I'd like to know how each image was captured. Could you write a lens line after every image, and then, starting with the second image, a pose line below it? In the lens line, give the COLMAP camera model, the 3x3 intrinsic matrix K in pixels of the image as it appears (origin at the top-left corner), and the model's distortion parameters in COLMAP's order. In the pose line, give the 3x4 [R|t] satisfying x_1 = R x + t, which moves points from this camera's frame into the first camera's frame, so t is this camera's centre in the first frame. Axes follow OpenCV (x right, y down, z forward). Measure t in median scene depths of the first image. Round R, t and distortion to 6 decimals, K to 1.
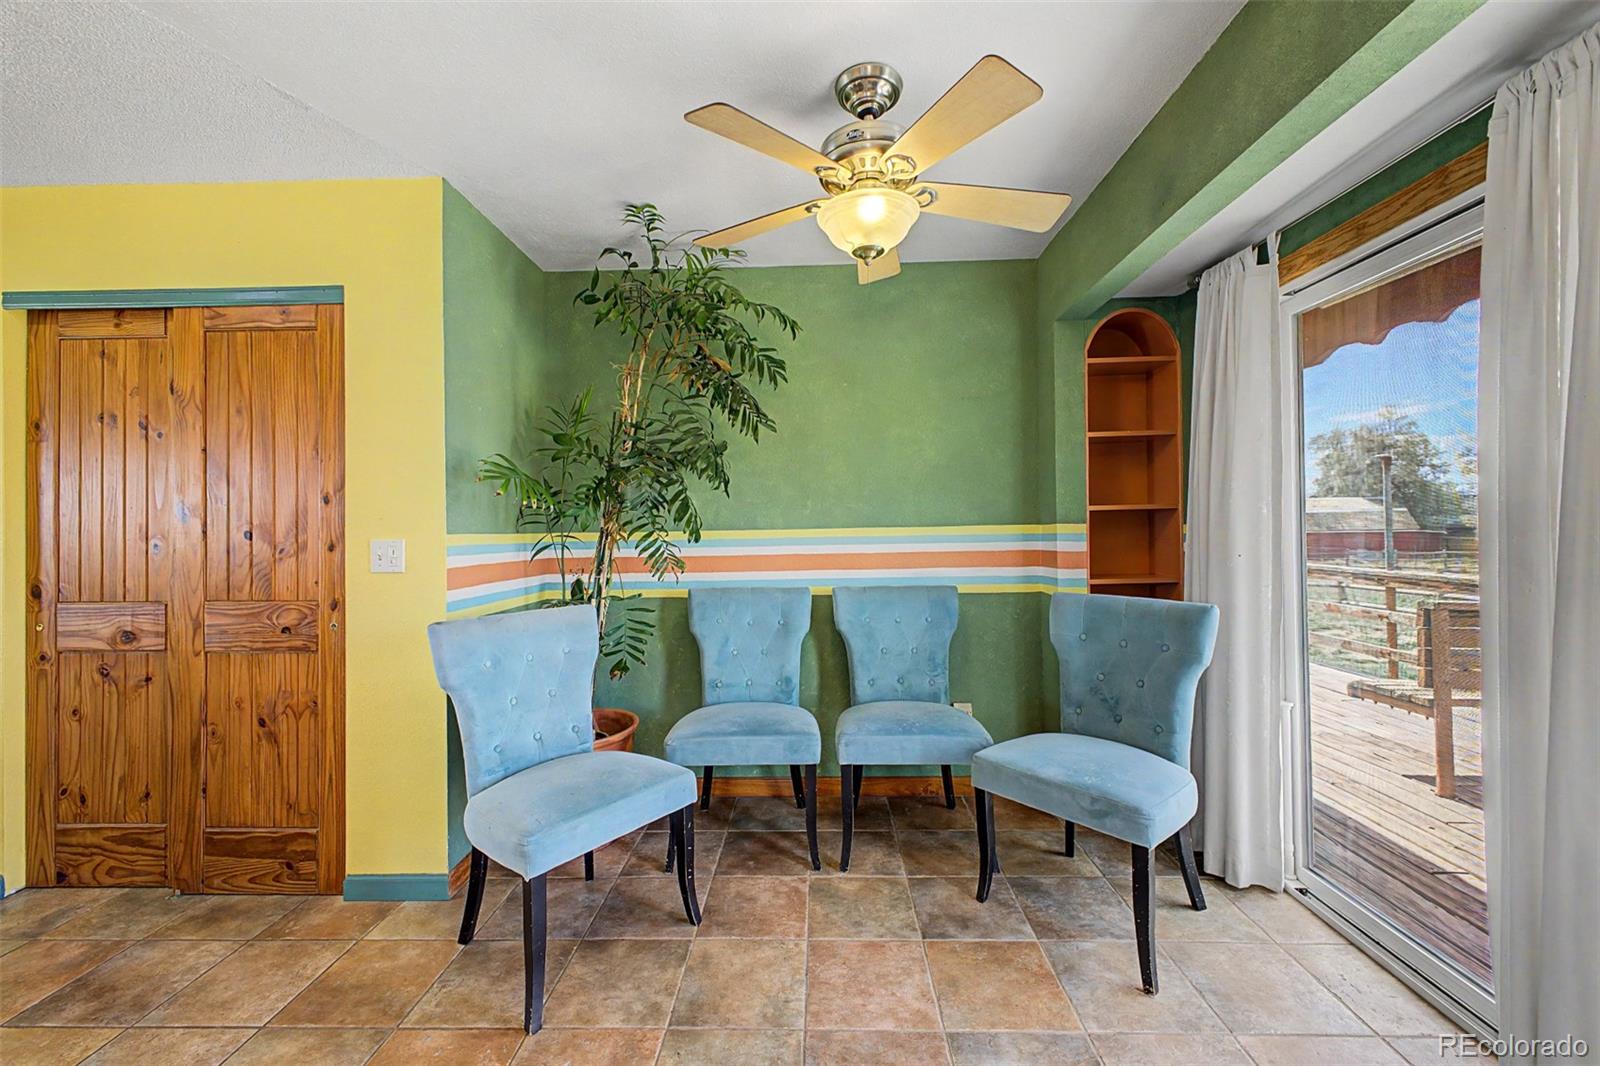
lens RADIAL K [[636.5, 0, 798.1], [0, 636.5, 510.8], [0, 0, 1]] dist [0.012075, -0.002924]
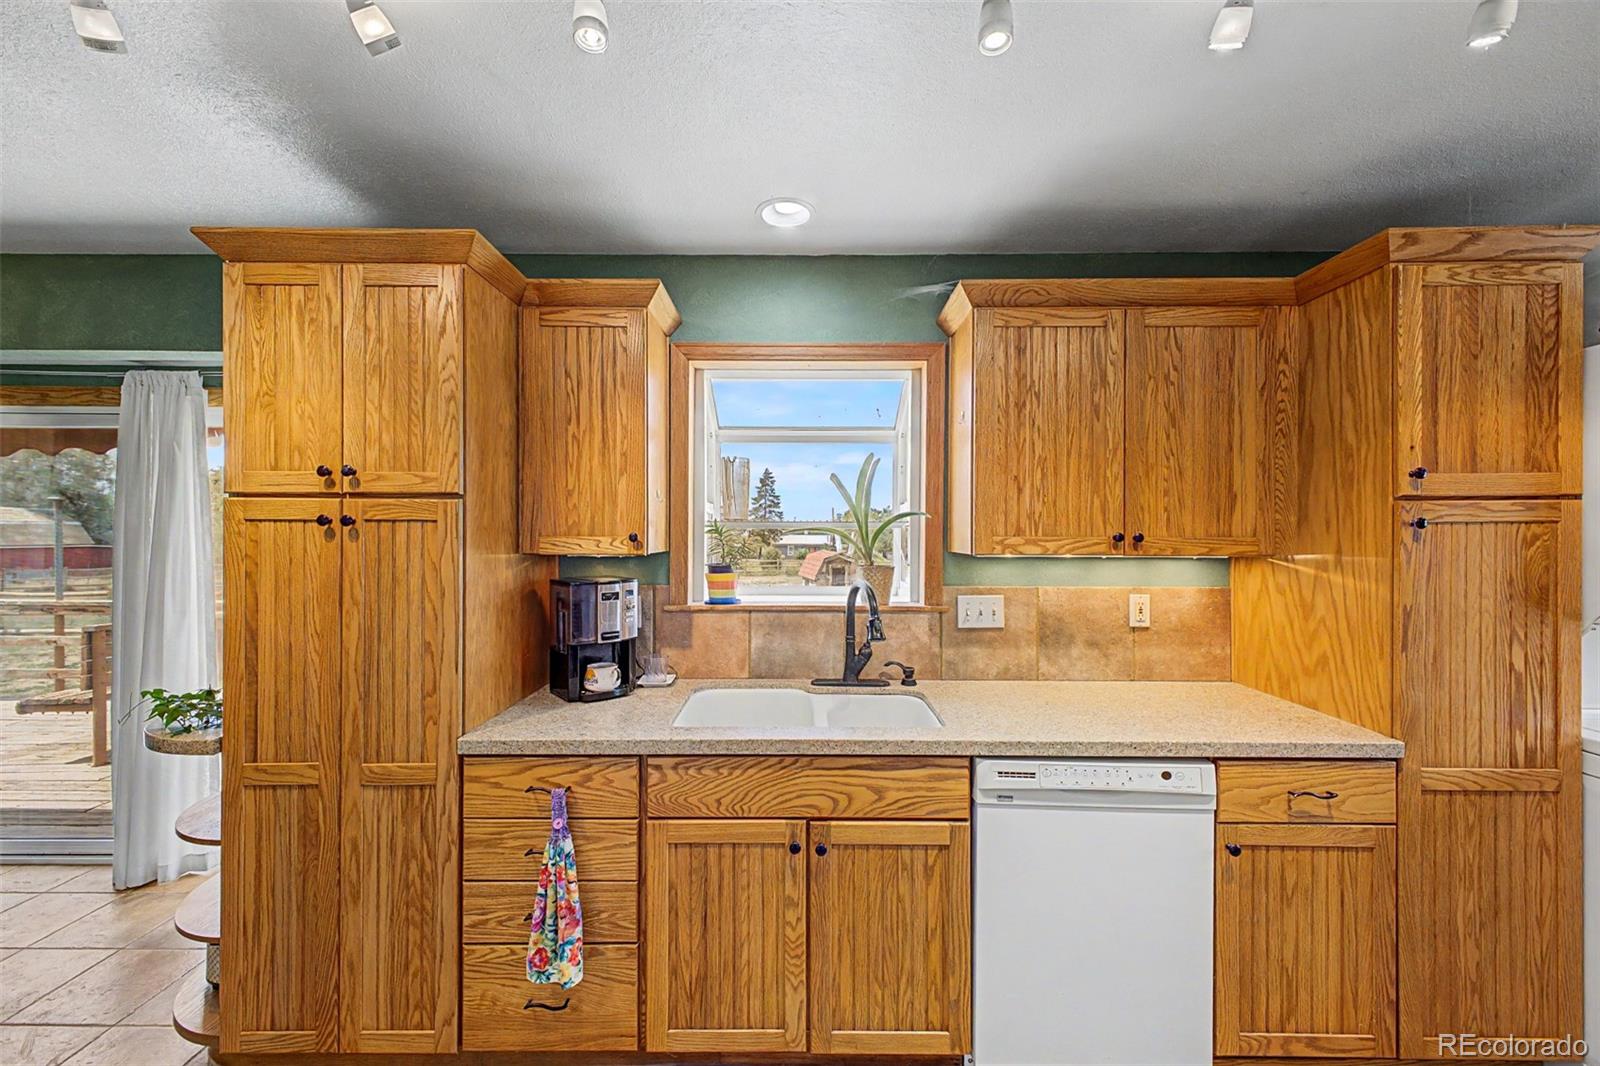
lens RADIAL K [[636.5, 0, 787.9], [0, 636.5, 534.2], [0, 0, 1]] dist [0.012075, -0.002924]
pose [[-0.021232, 0.005912, 0.999757, -0.467316], [-0.022166, 0.999734, -0.006383, -0.086724], [-0.999529, -0.022296, -0.021095, -0.501927]]
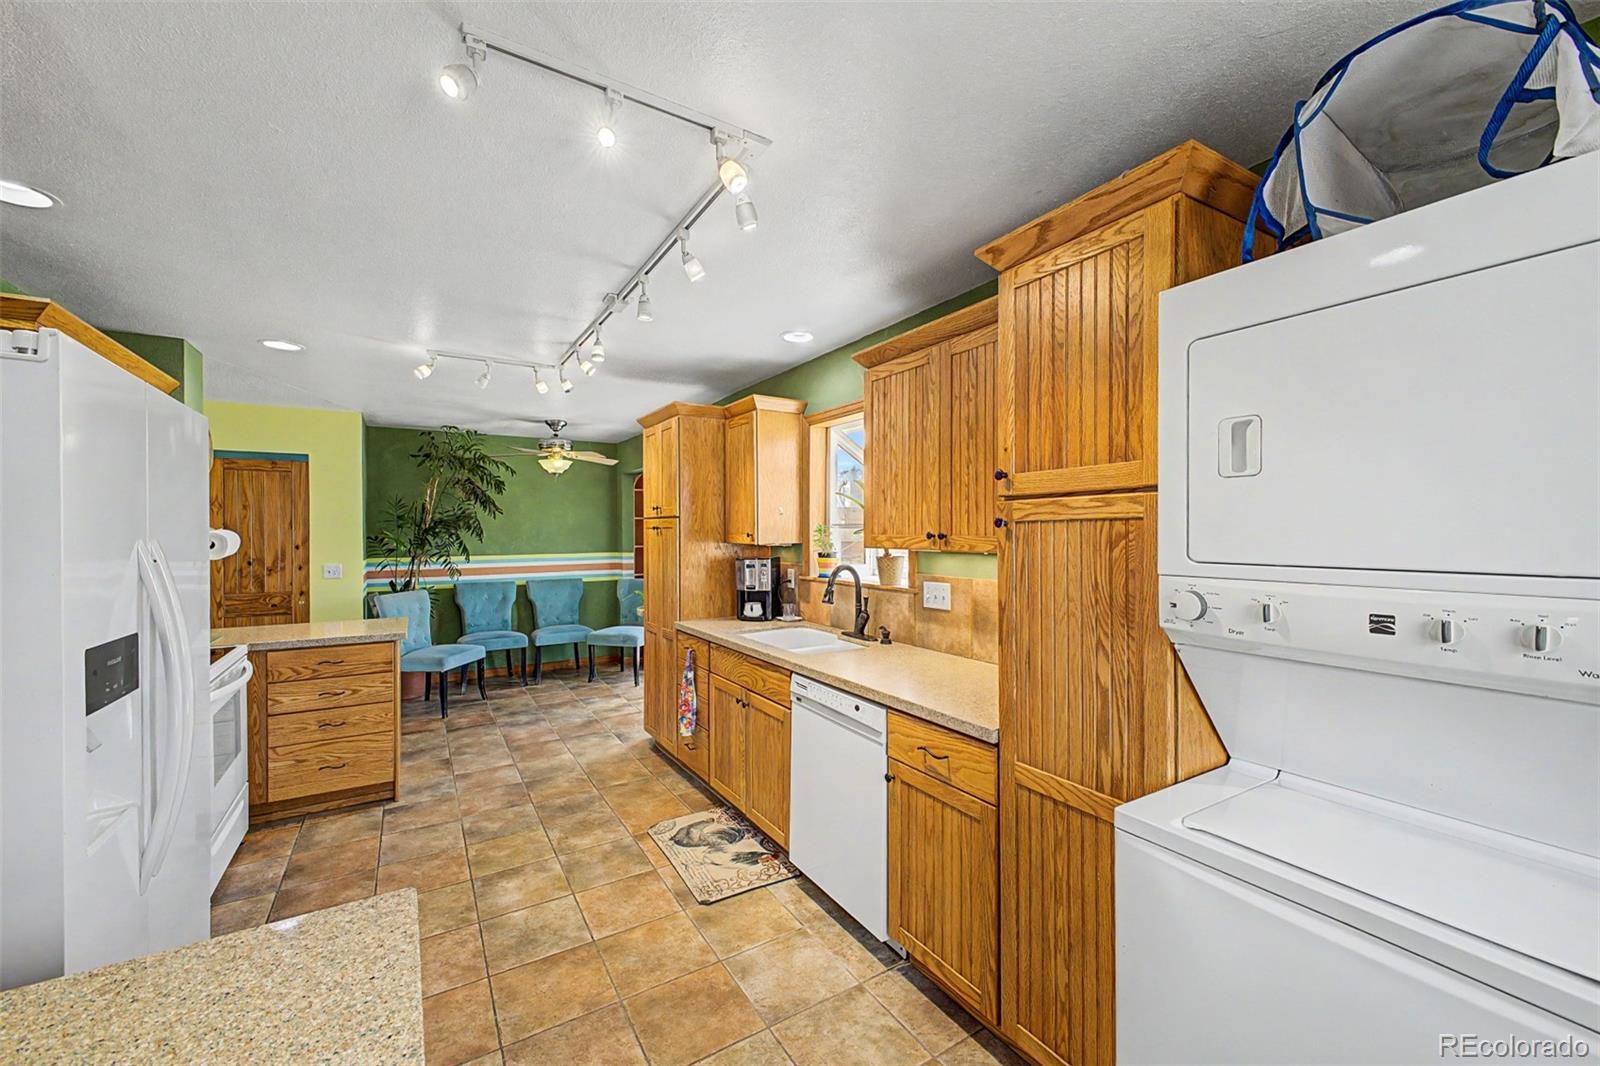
lens RADIAL K [[636.5, 0, 800.6], [0, 636.5, 542.5], [0, 0, 1]] dist [0.012075, -0.002924]
pose [[0.837913, -0.000873, 0.545804, -0.384179], [-0.018743, 0.999363, 0.030373, -0.109137], [-0.545483, -0.035680, 0.837362, -1.503374]]
